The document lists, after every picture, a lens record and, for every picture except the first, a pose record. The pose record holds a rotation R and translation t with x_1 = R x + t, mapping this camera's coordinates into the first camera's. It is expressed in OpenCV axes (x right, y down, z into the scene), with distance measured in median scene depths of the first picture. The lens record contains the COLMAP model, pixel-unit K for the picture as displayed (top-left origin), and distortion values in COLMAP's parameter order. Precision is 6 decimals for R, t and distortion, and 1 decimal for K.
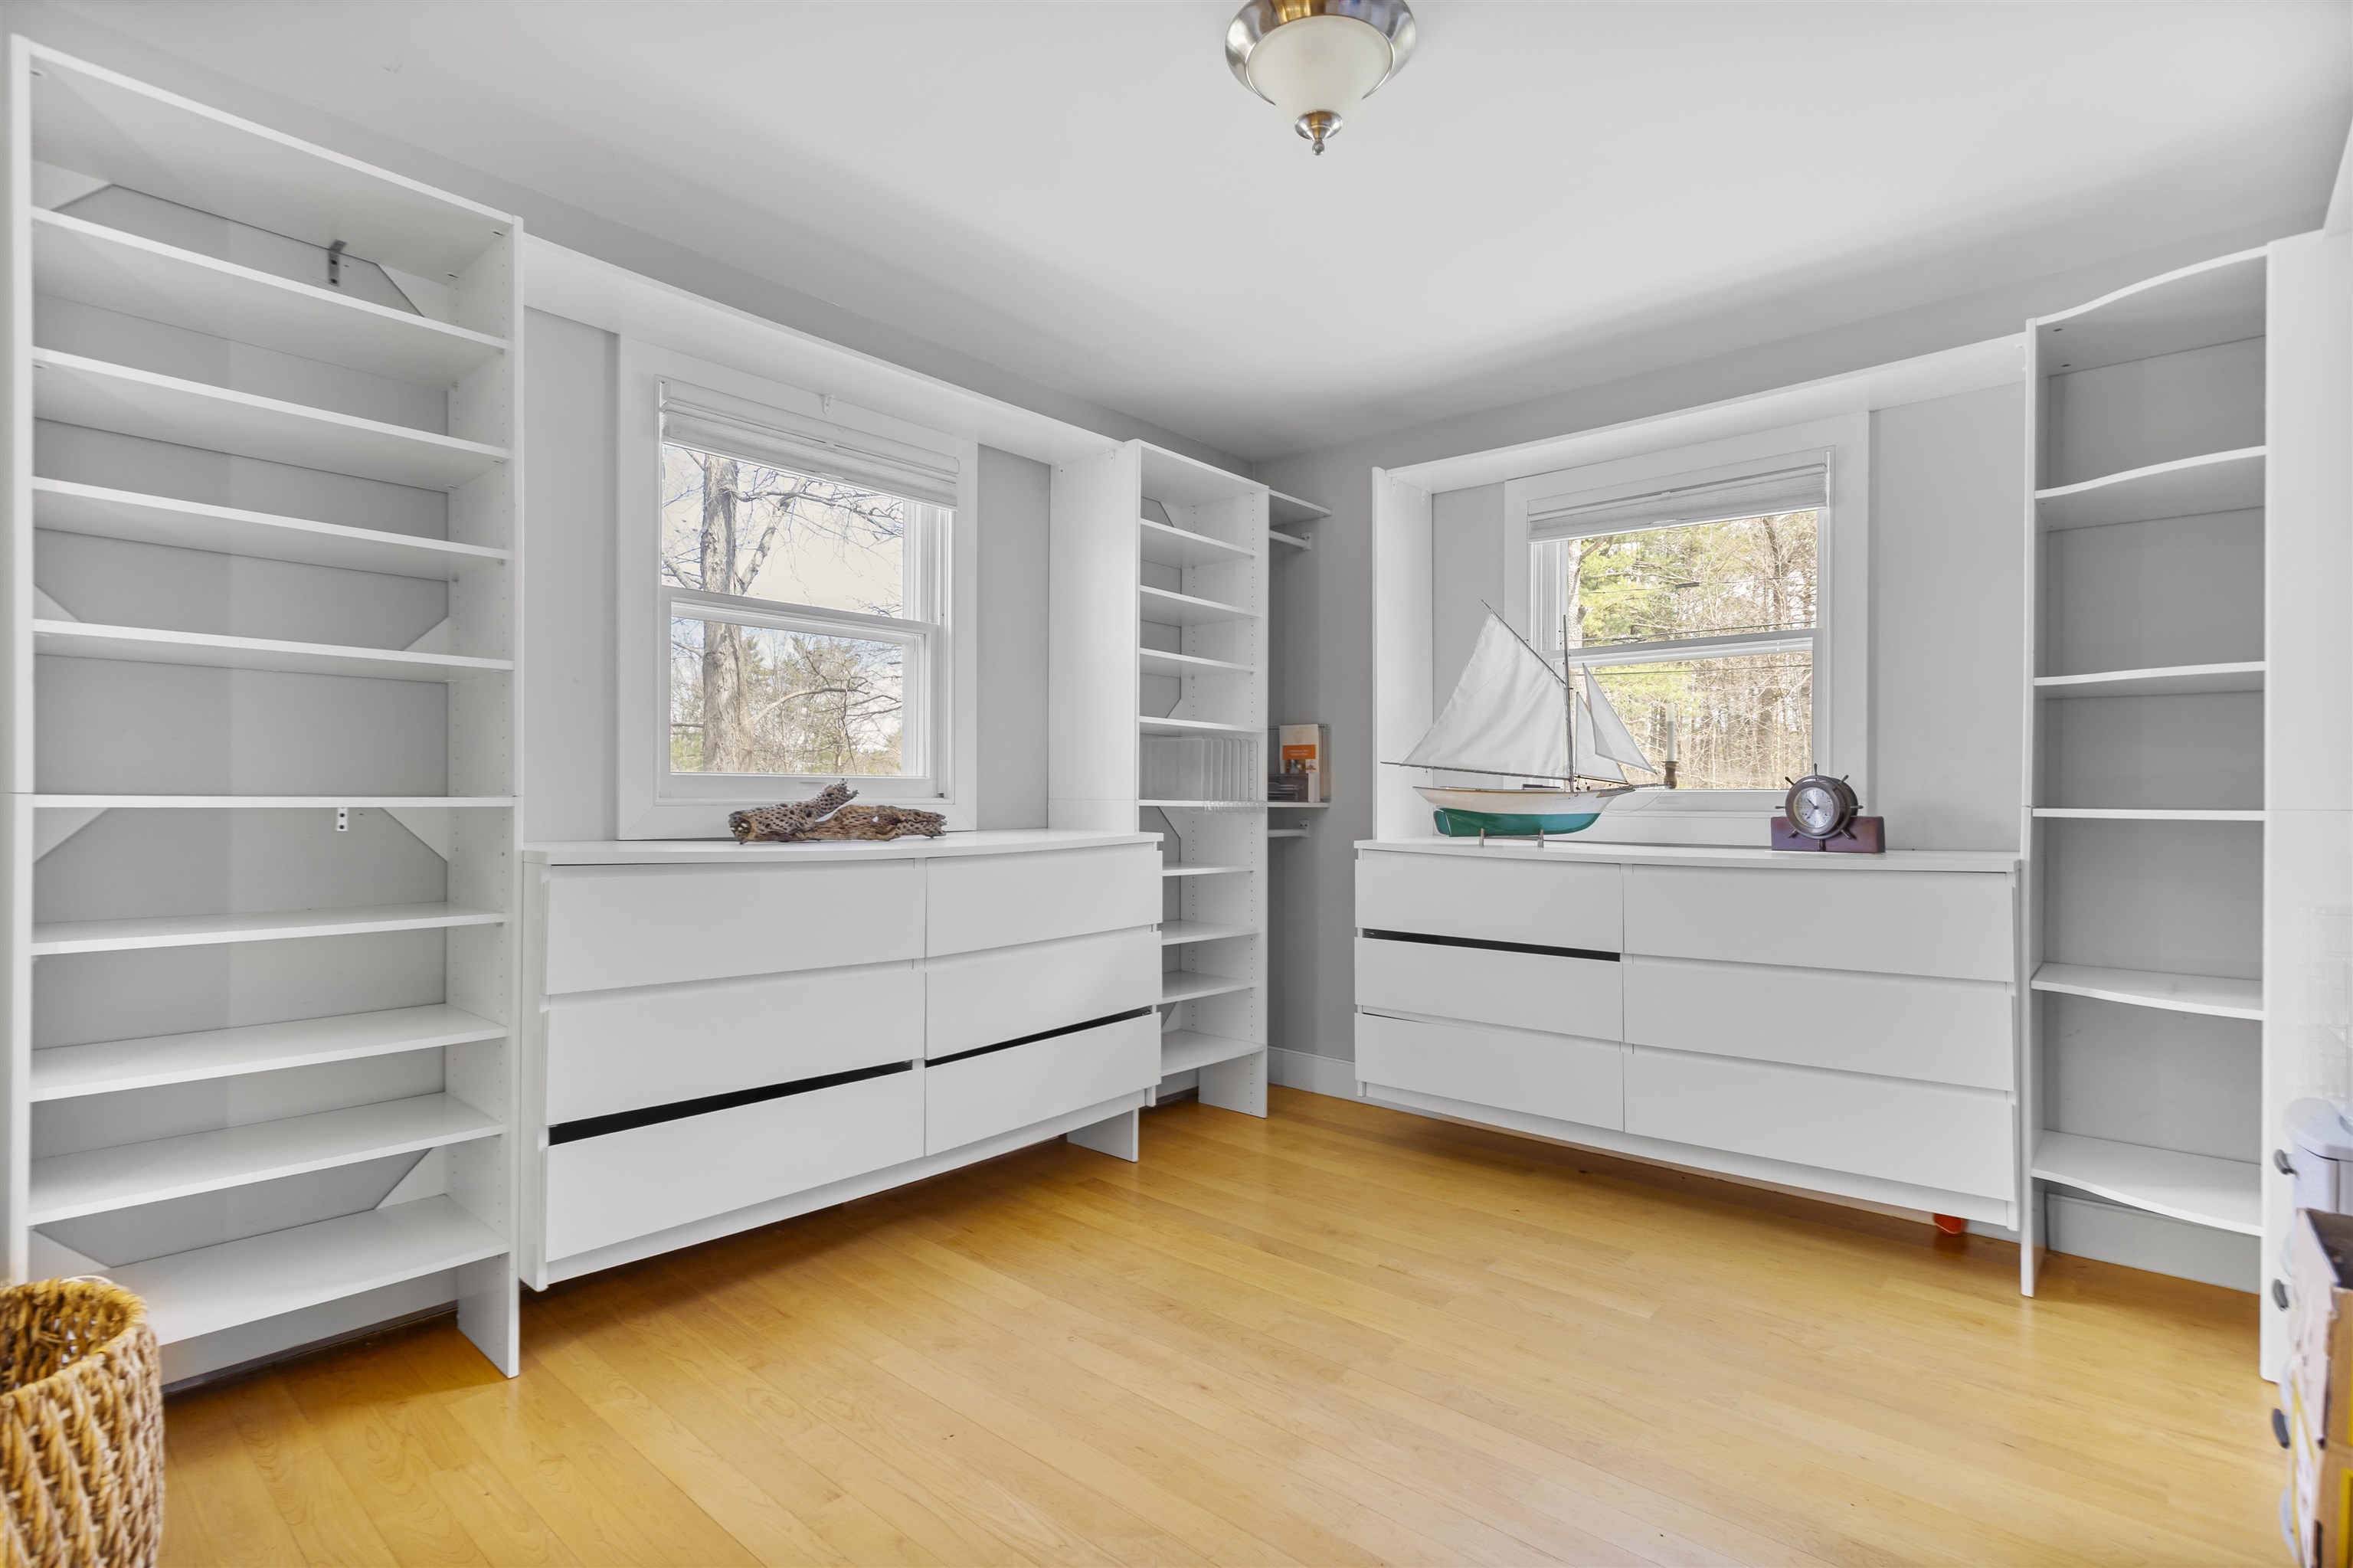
lens RADIAL K [[1114.5, 0, 1176.5], [0, 1114.5, 784.0], [0, 0, 1]] dist [-0.002348, -0.000527]
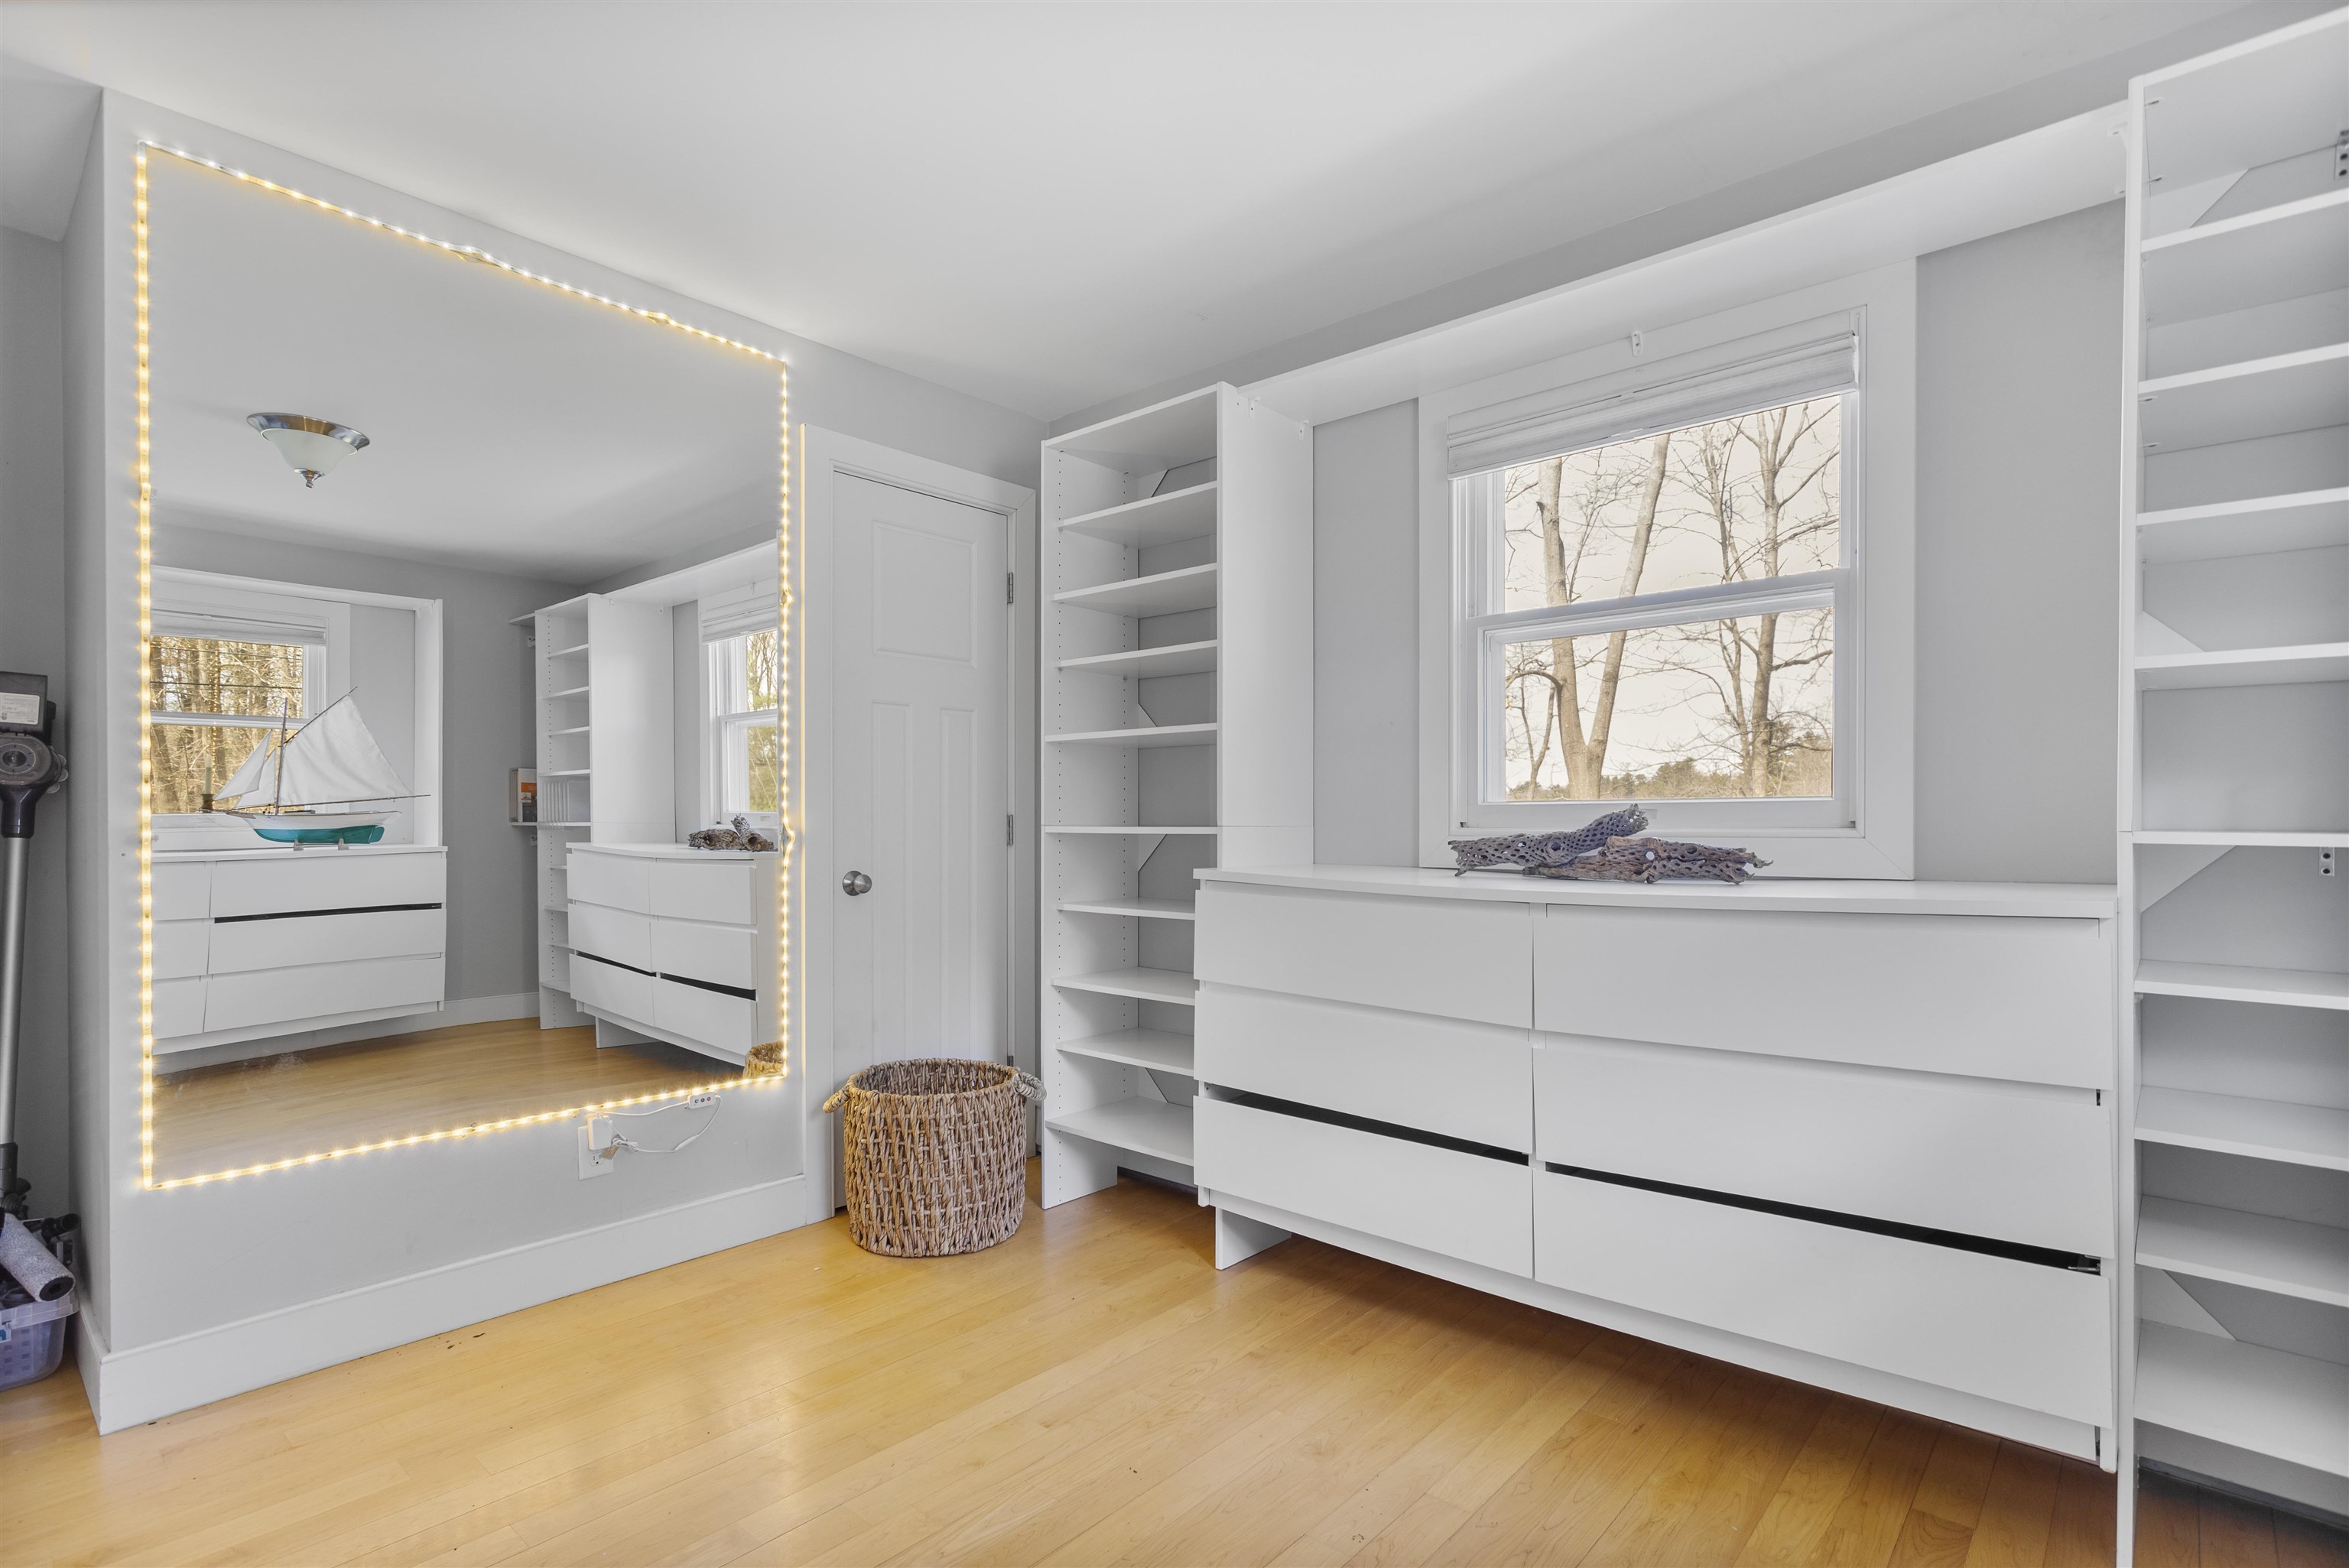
lens RADIAL K [[1132.3, 0, 1176.6], [0, 1132.3, 821.4], [0, 0, 1]] dist [0.002117, 0.000091]
pose [[0.002259, -0.003965, -0.999990, 0.567310], [0.013268, 0.999904, -0.003935, 0.007087], [0.999909, -0.013259, 0.002312, 0.730005]]
